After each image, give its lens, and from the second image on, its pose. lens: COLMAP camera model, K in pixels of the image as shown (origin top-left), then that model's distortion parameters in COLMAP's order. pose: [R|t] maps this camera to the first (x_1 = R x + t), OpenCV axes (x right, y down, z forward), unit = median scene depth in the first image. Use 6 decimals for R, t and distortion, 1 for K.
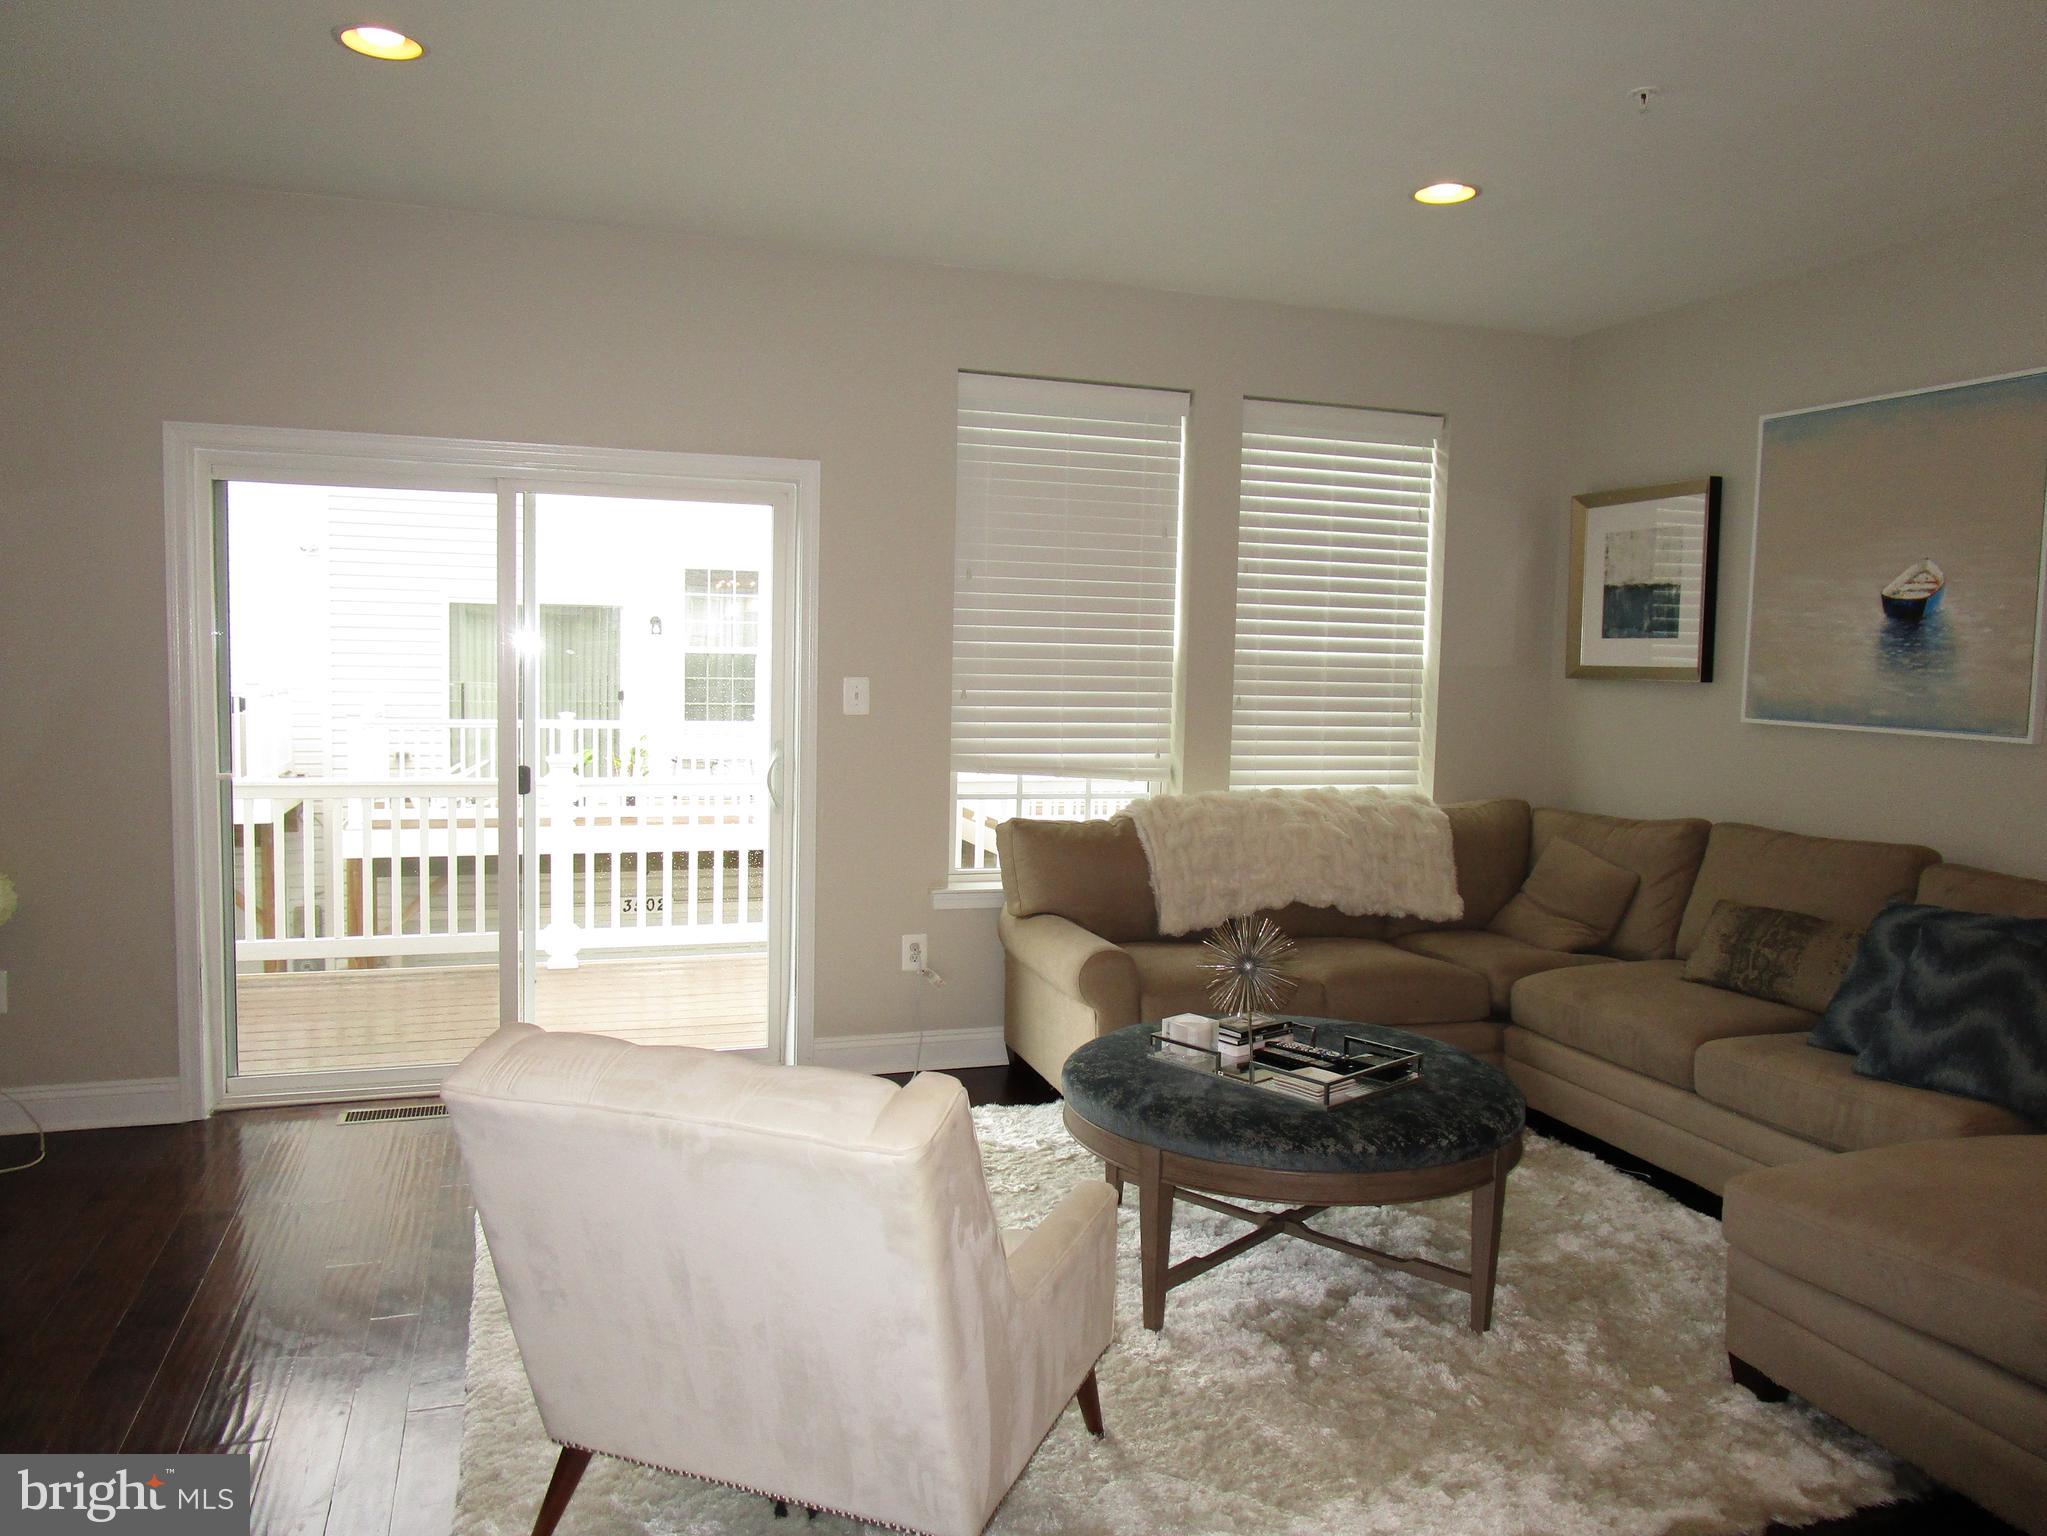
lens RADIAL K [[1469.0, 0, 1023.5], [0, 1469.0, 768.0], [0, 0, 1]] dist [-0.004718, 0.001291]
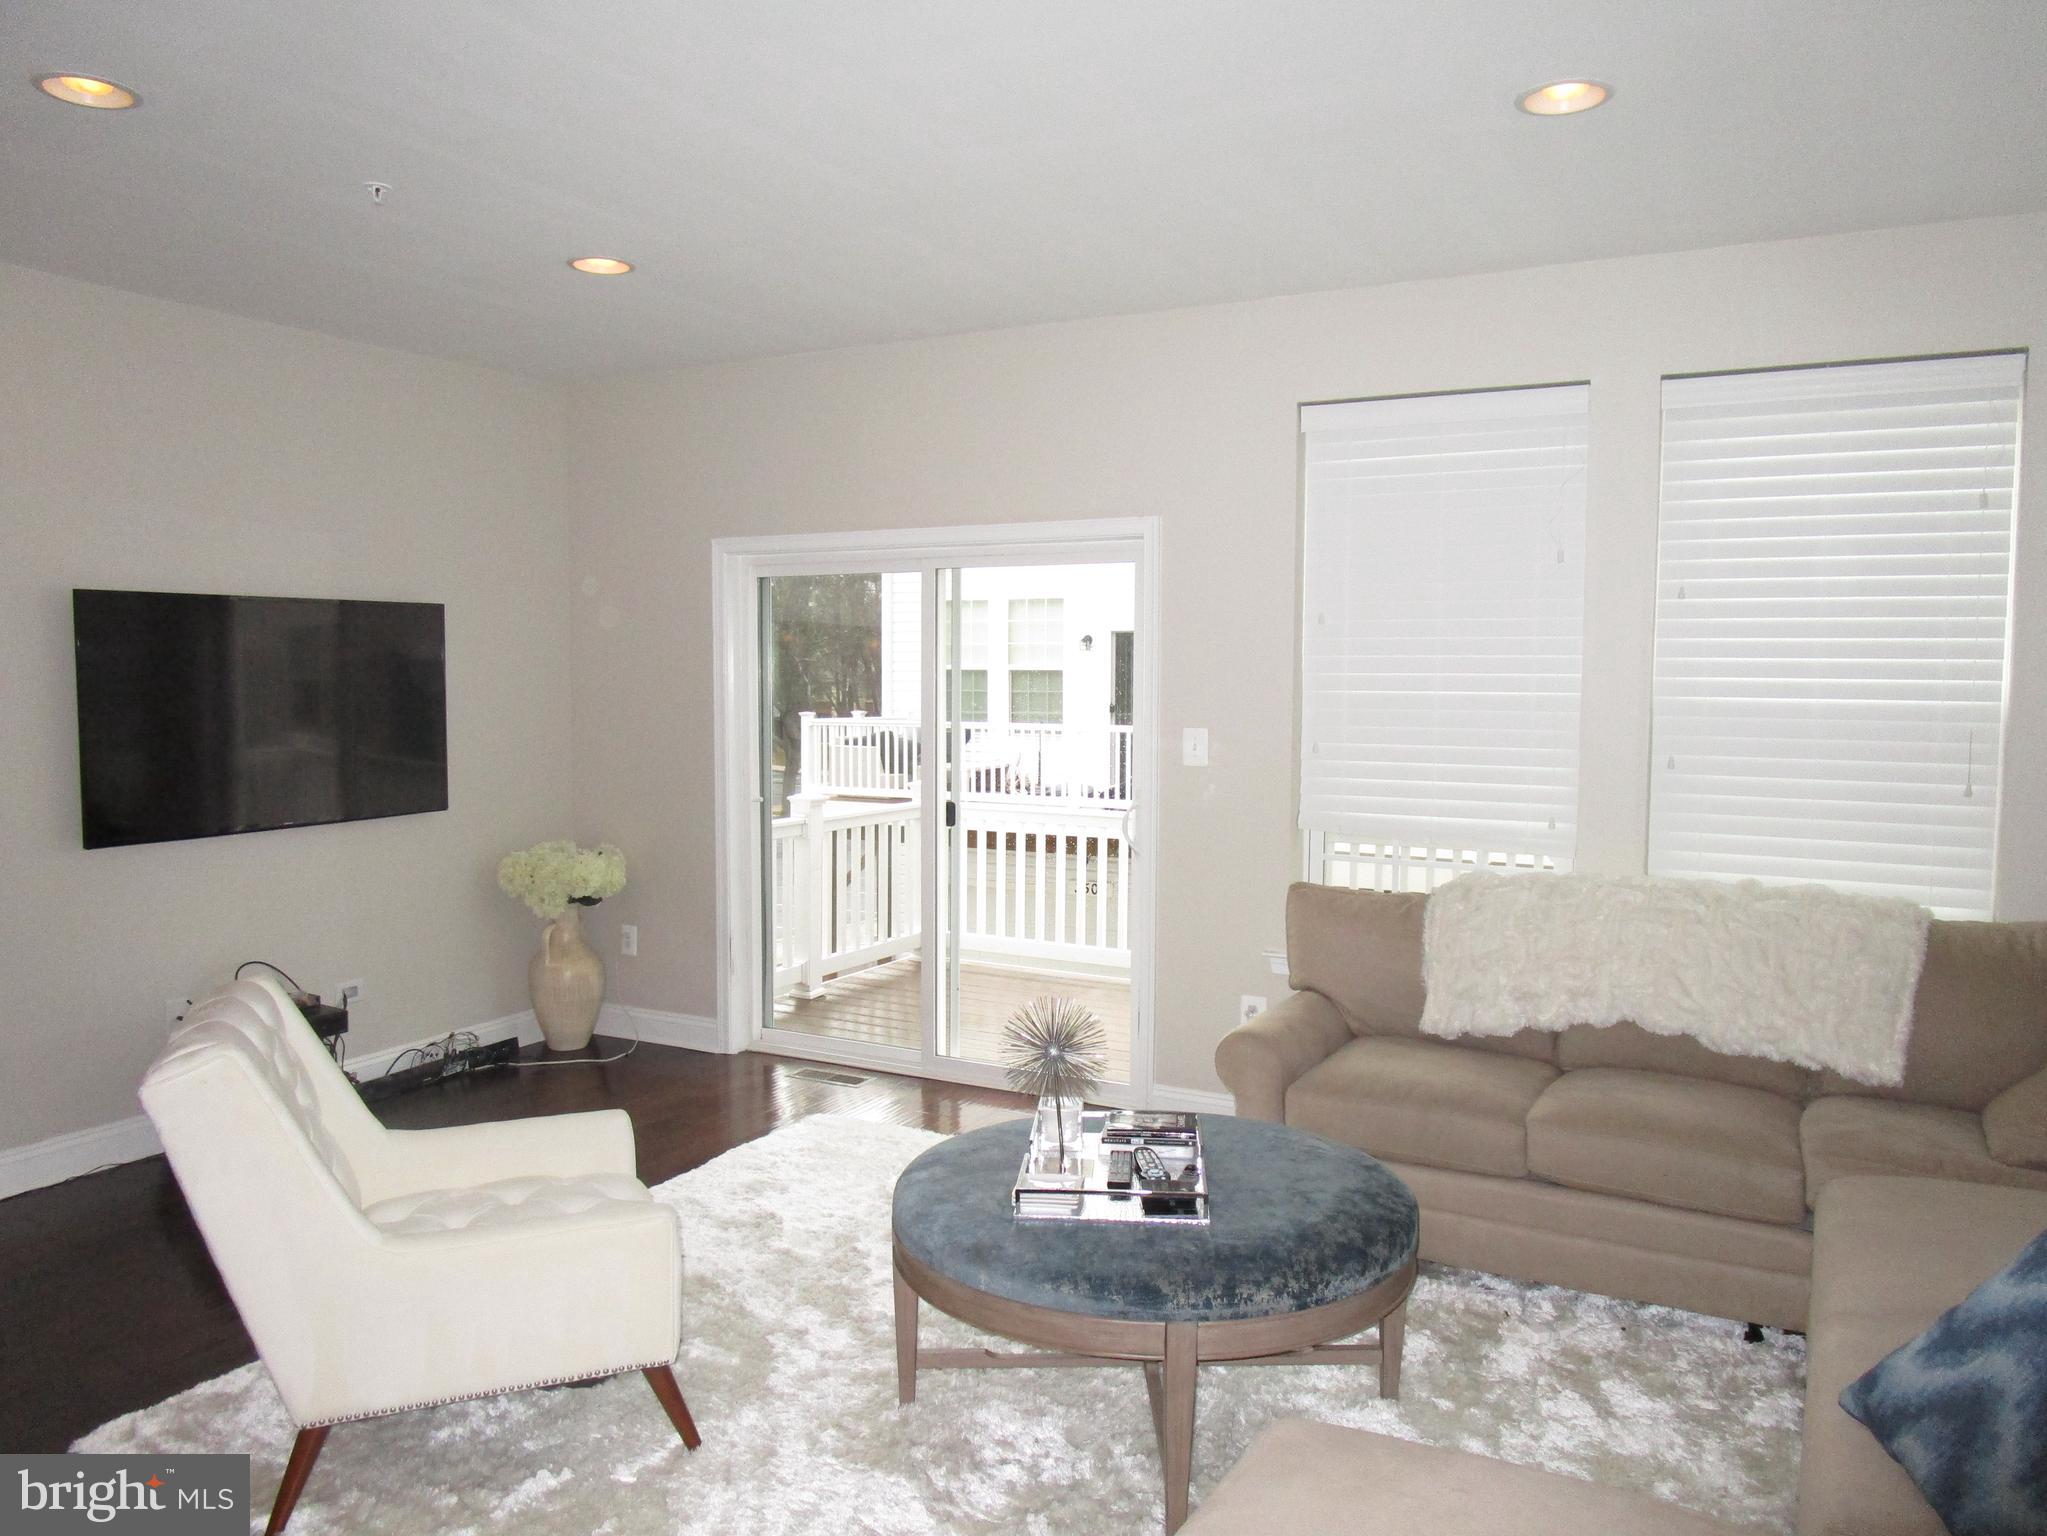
lens RADIAL K [[1469.0, 0, 1023.5], [0, 1469.0, 768.0], [0, 0, 1]] dist [-0.004718, 0.001291]
pose [[0.695023, 0.029947, -0.718364, 0.527272], [-0.044027, 0.999030, -0.000950, -0.028641], [0.717639, 0.032288, 0.695667, 0.226200]]
